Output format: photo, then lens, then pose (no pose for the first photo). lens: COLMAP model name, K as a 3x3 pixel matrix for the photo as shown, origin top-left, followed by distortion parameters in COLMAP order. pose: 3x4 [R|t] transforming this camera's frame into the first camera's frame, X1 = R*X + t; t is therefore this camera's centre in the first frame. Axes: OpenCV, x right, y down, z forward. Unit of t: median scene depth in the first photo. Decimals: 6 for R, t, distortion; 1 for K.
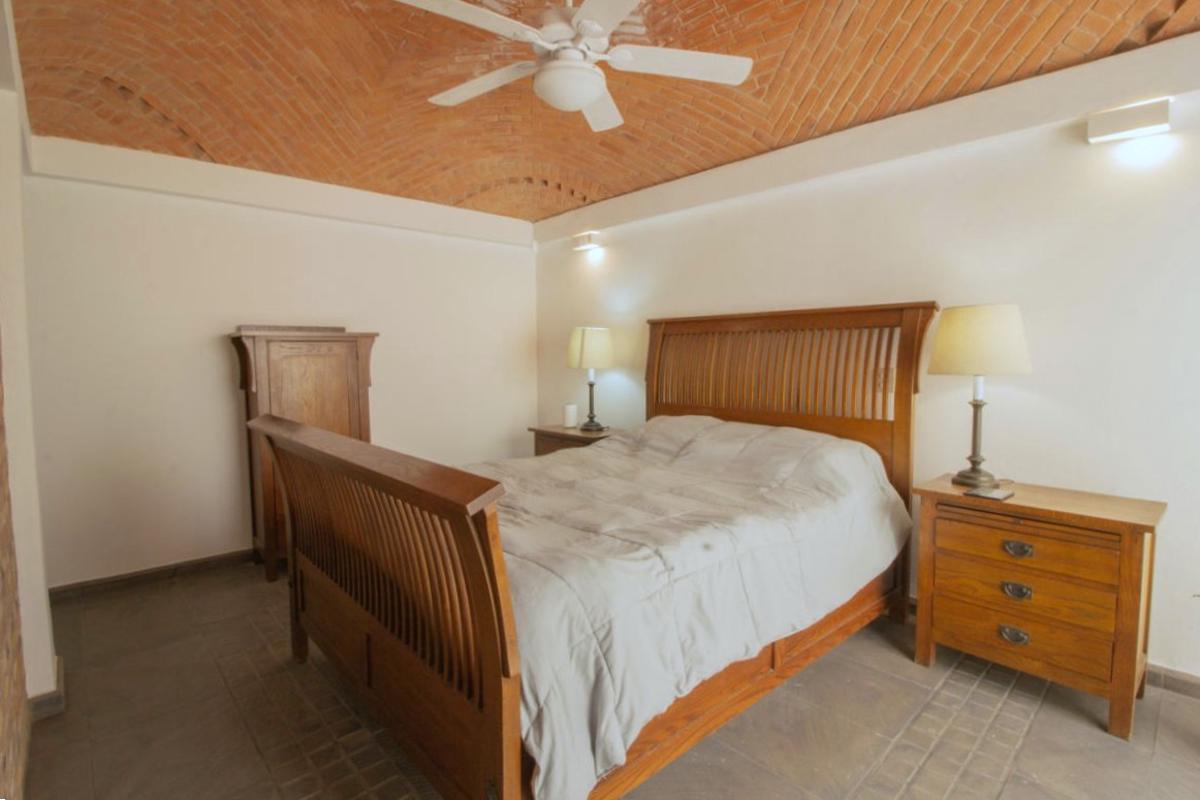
lens RADIAL K [[572.6, 0, 603.7], [0, 572.6, 388.3], [0, 0, 1]] dist [0.000941, -0.017267]
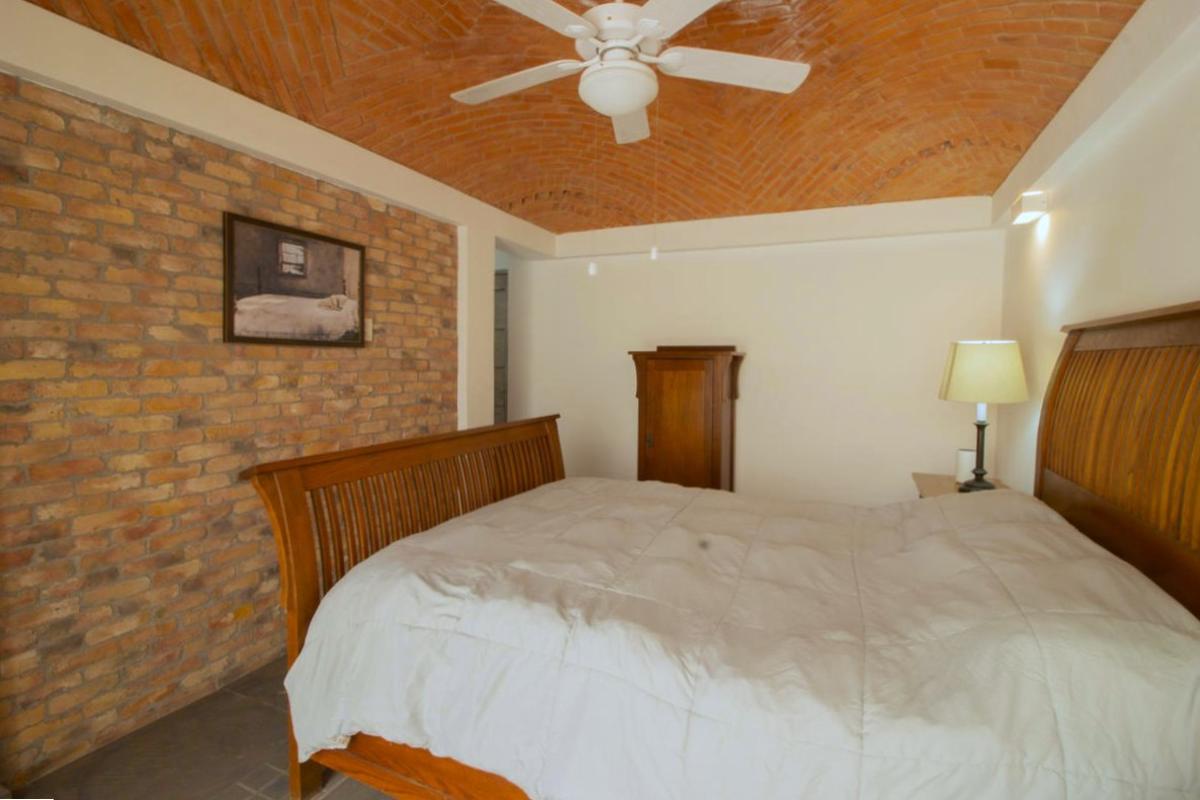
lens RADIAL K [[572.6, 0, 603.7], [0, 572.6, 388.3], [0, 0, 1]] dist [0.000941, -0.017267]
pose [[0.379309, 0.052267, -0.923793, 0.447424], [-0.074744, 0.996871, 0.025712, -0.035726], [0.922246, 0.059295, 0.382029, 0.354756]]
